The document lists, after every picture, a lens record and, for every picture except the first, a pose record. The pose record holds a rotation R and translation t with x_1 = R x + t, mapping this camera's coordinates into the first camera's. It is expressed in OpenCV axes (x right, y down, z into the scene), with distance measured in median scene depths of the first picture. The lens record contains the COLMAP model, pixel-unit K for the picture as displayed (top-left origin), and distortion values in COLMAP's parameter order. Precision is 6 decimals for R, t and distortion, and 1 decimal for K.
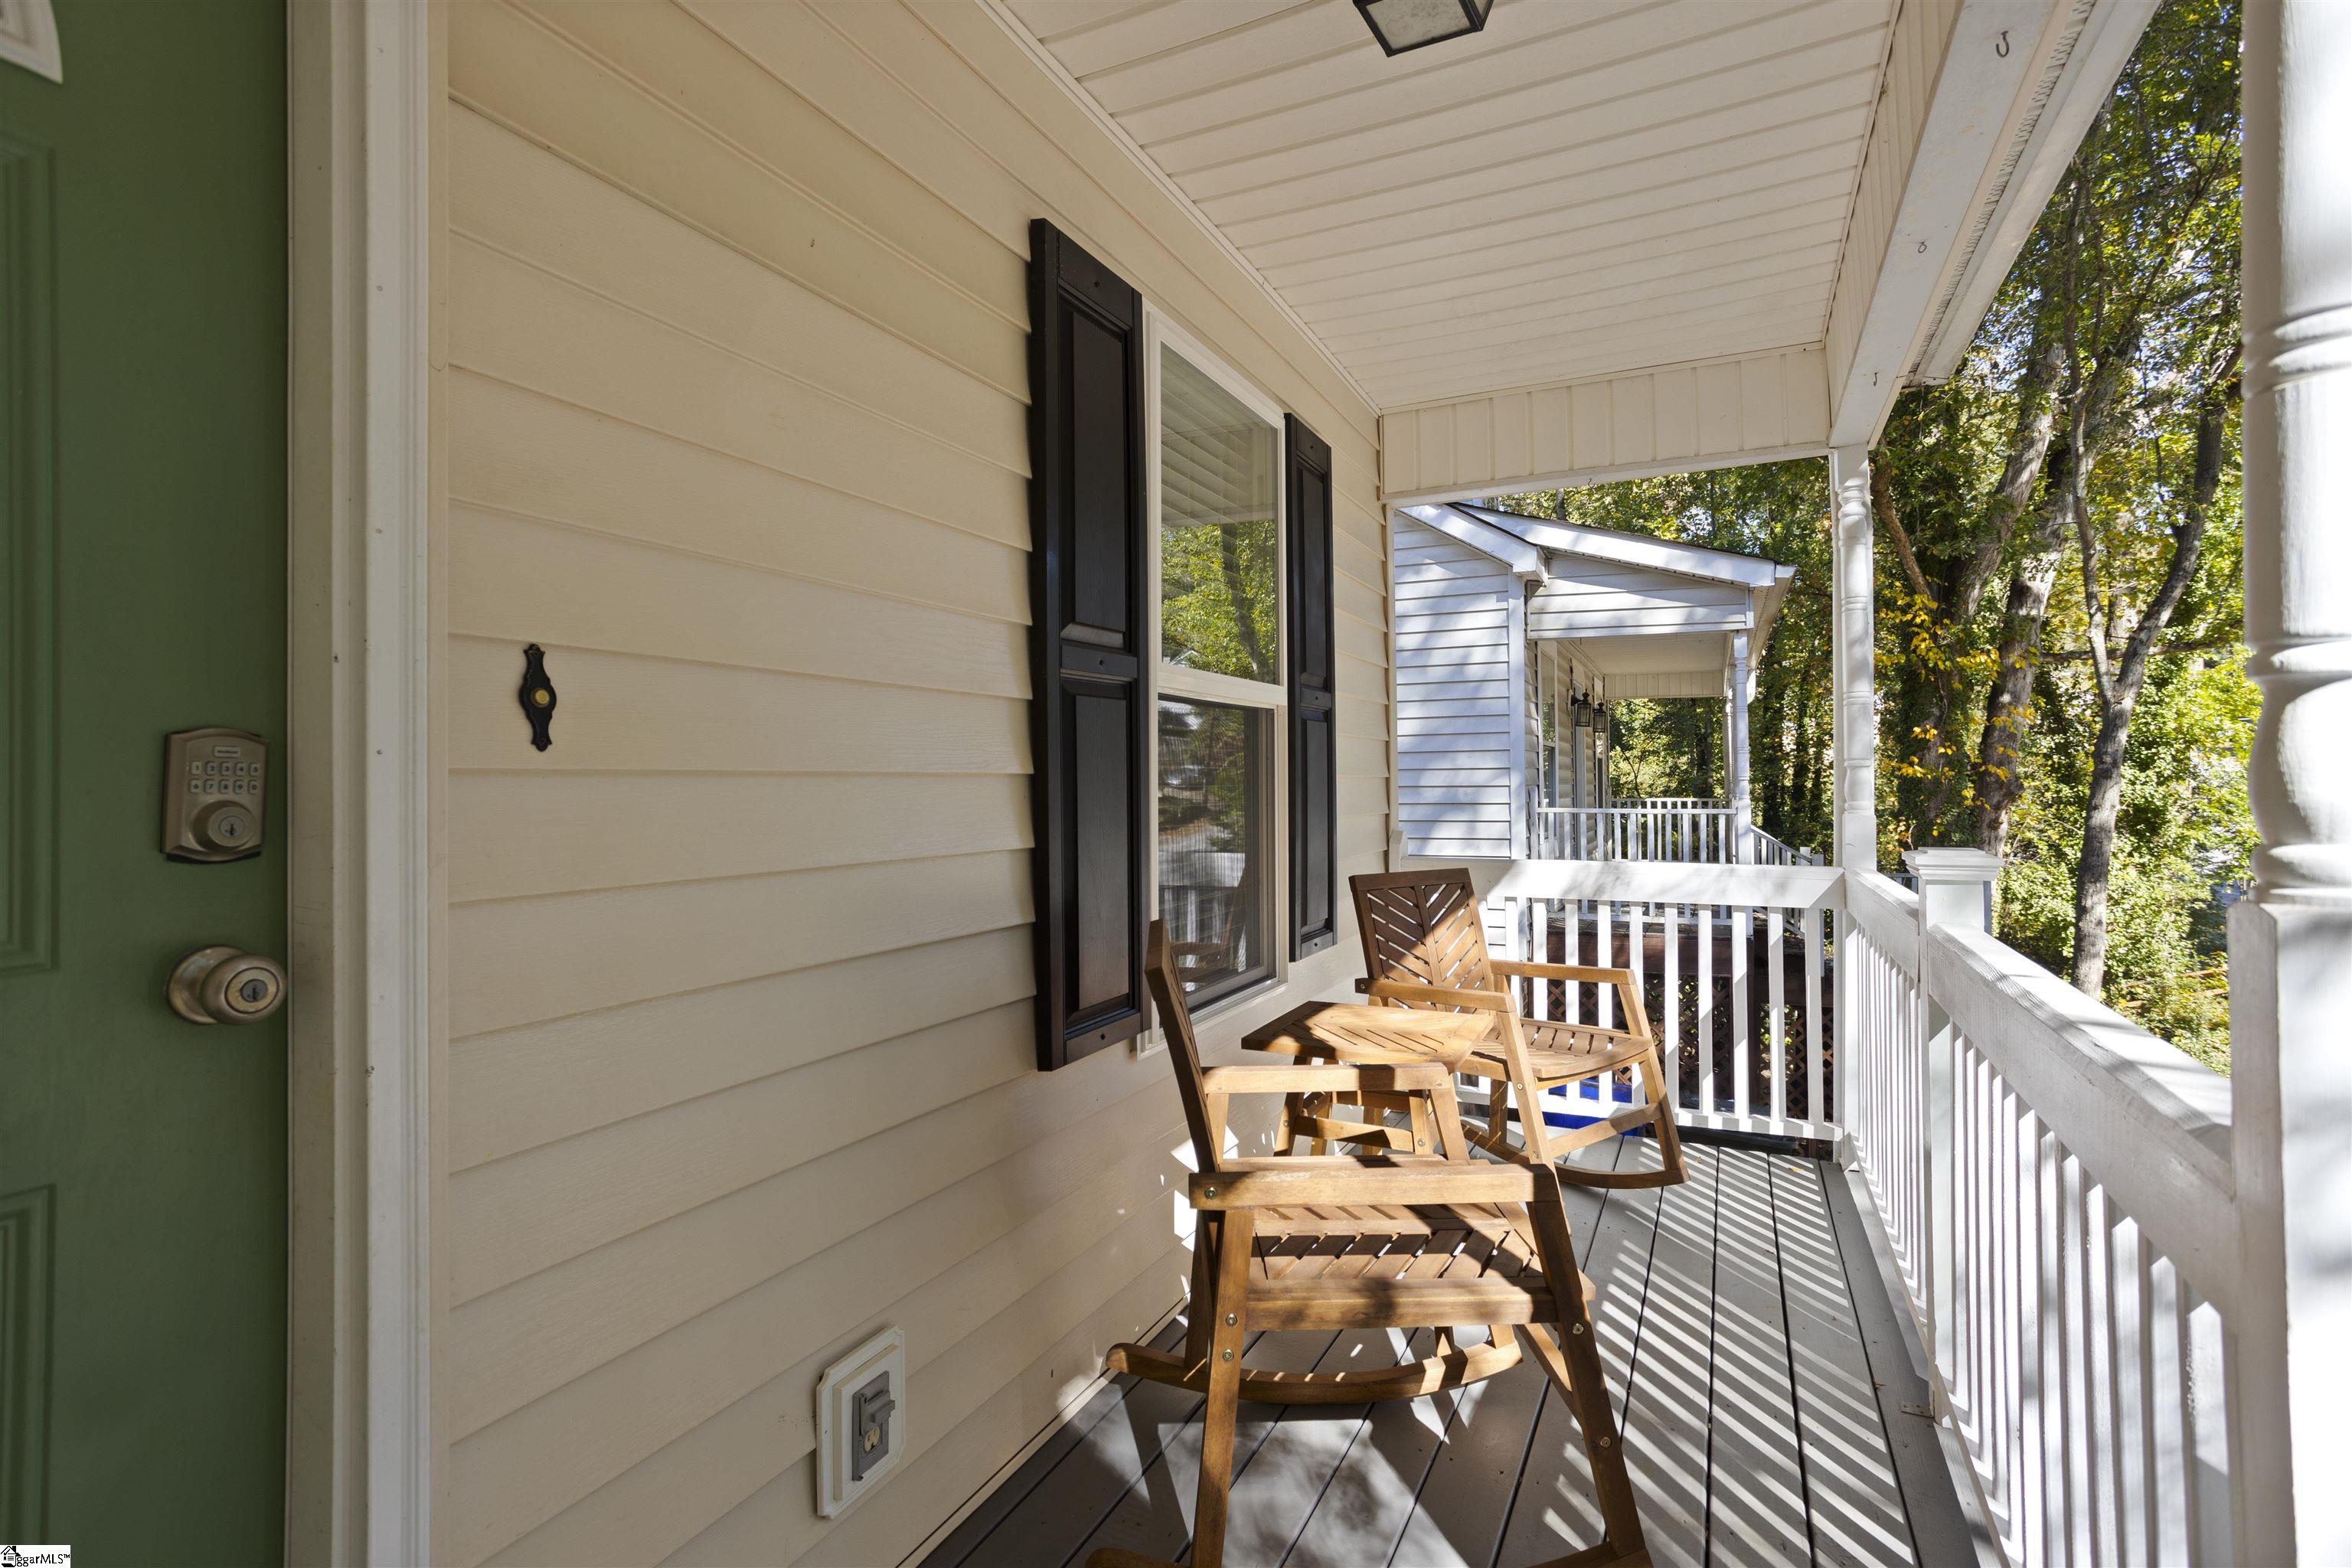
lens RADIAL K [[1143.4, 0, 1164.4], [0, 1143.4, 778.9], [0, 0, 1]] dist [-0.021044, 0.016206]
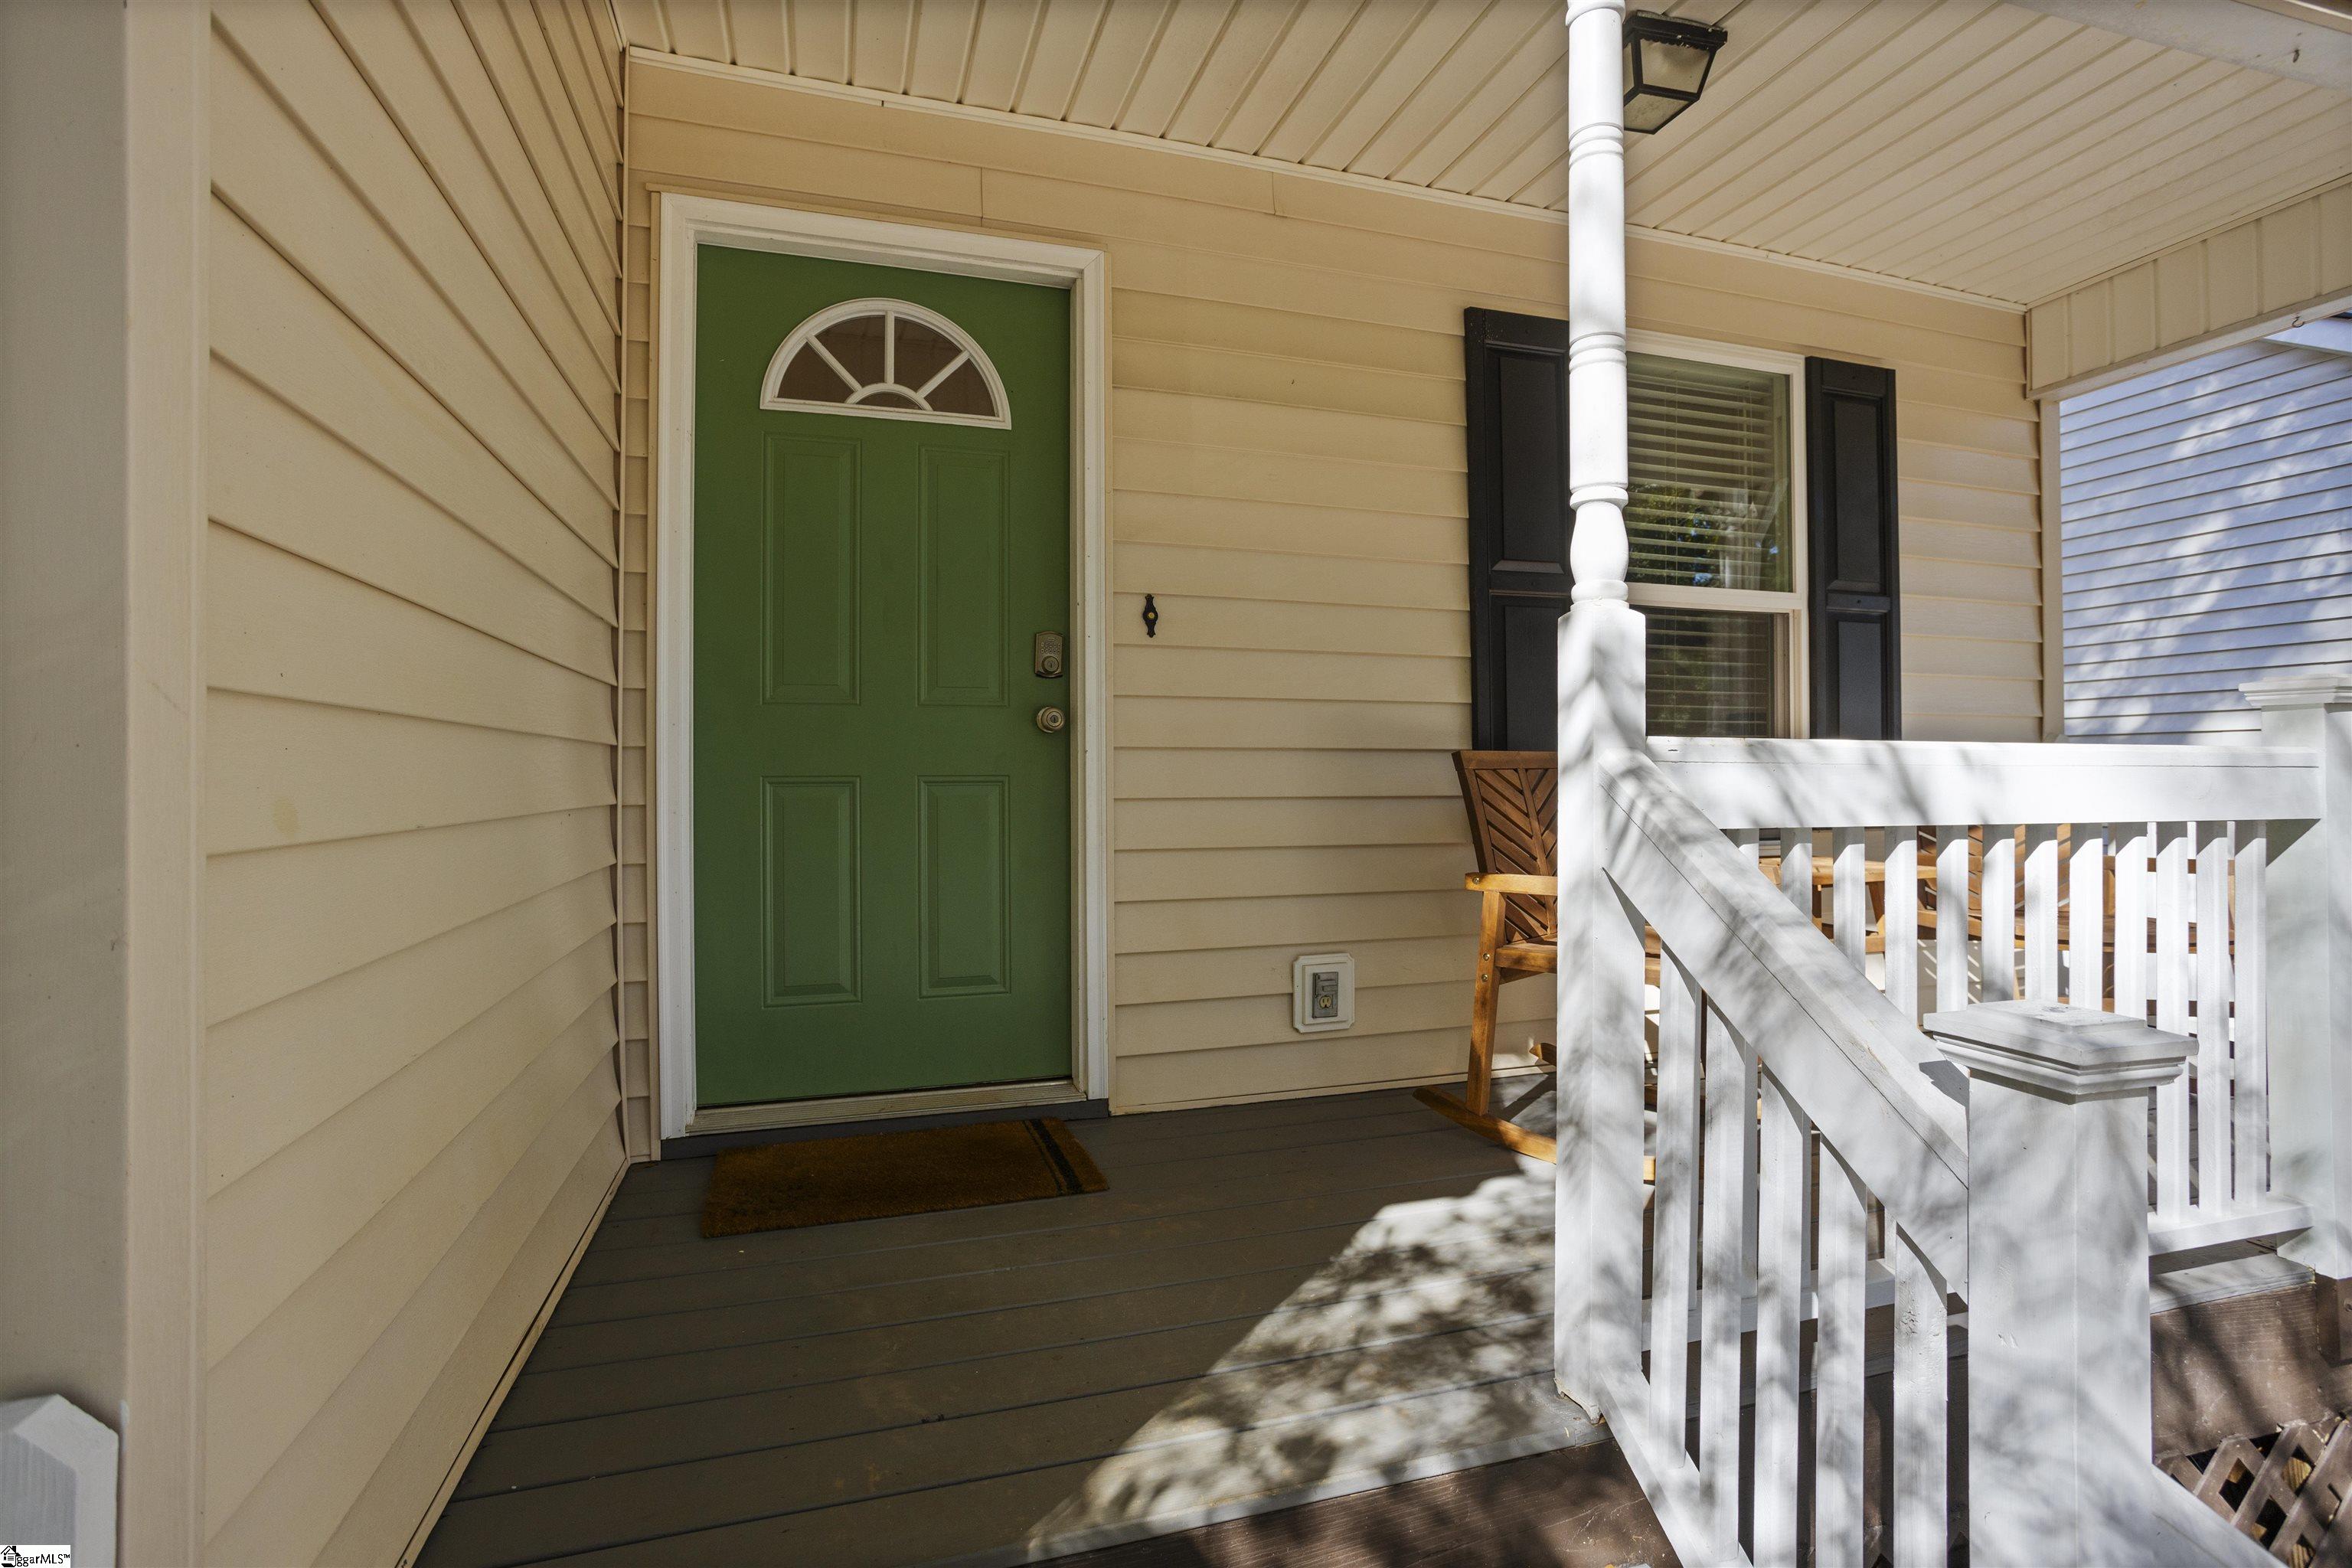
lens RADIAL K [[1143.4, 0, 1188.5], [0, 1143.4, 781.9], [0, 0, 1]] dist [-0.021044, 0.016206]
pose [[0.691170, 0.000535, -0.722692, 0.995353], [-0.001697, 0.999998, -0.000882, 0.222964], [0.722691, 0.001836, 0.691169, -0.498536]]
